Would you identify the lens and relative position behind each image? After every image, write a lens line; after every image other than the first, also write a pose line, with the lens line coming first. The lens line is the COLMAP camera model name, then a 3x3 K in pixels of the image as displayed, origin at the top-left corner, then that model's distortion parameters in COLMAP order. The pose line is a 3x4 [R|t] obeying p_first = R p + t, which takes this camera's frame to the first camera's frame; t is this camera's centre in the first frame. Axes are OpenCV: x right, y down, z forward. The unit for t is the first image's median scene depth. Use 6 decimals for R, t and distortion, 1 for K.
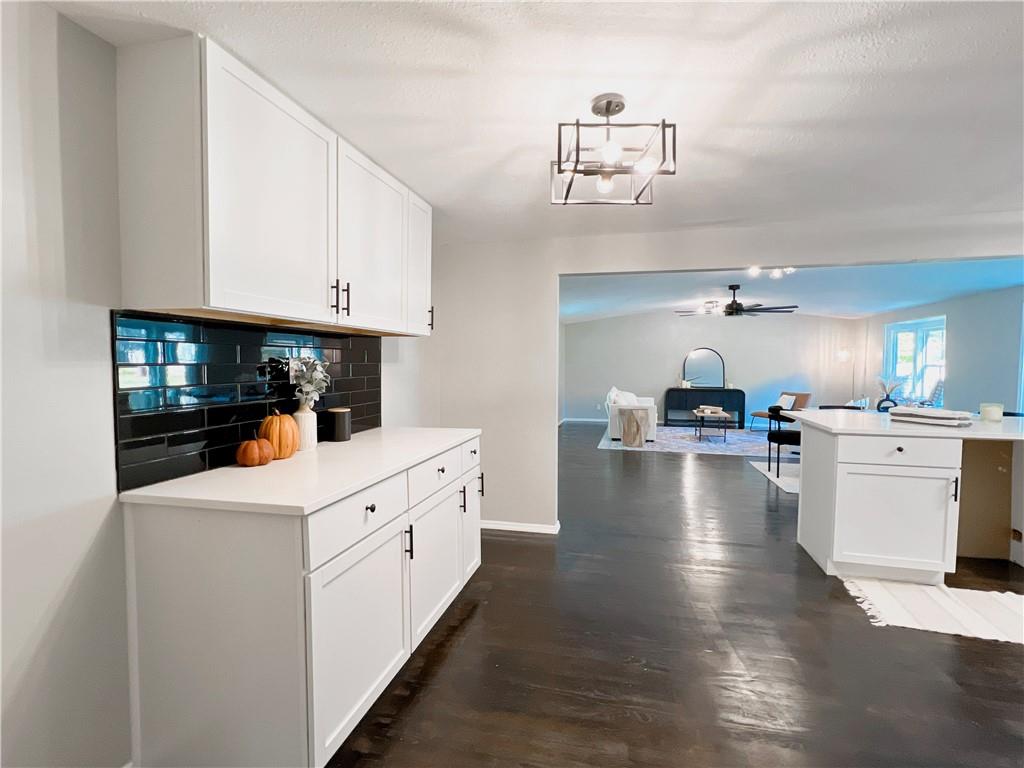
lens RADIAL K [[484.2, 0, 513.8], [0, 484.2, 384.9], [0, 0, 1]] dist [-0.005957, 0.000961]
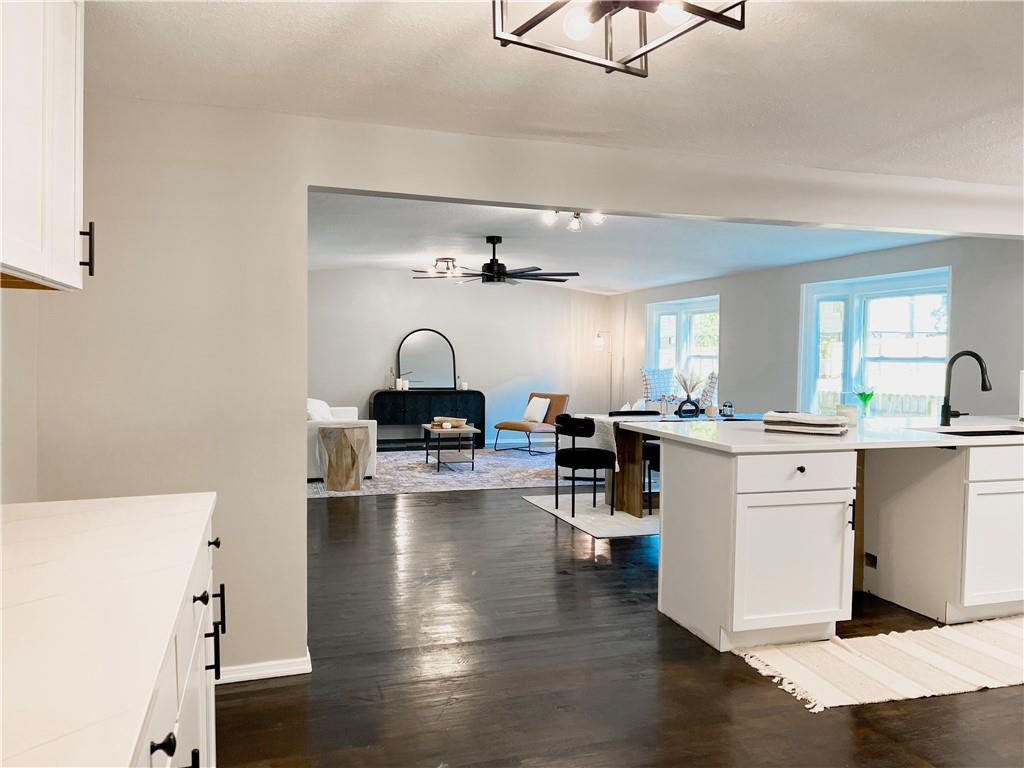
lens RADIAL K [[762.8, 0, 512.0], [0, 762.8, 384.0], [0, 0, 1]] dist [0.067062, -0.090672]
pose [[0.847396, -0.016547, 0.530703, -0.106321], [0.016927, 0.999848, 0.004147, -0.006203], [-0.530691, 0.005469, 0.847548, 0.100555]]
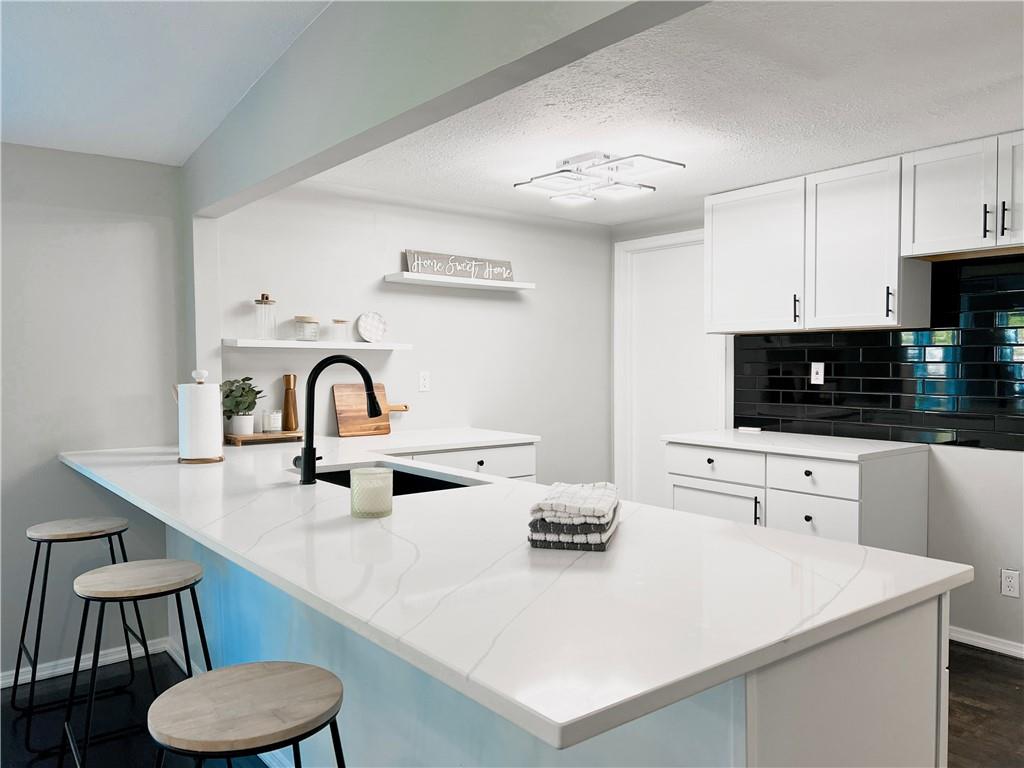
lens RADIAL K [[762.8, 0, 512.0], [0, 762.8, 384.0], [0, 0, 1]] dist [0.067062, -0.090672]
pose [[-0.801730, -0.021914, 0.597284, 0.290055], [0.020848, 0.997694, 0.064589, -0.036050], [-0.597322, 0.064235, -0.799425, 0.765455]]
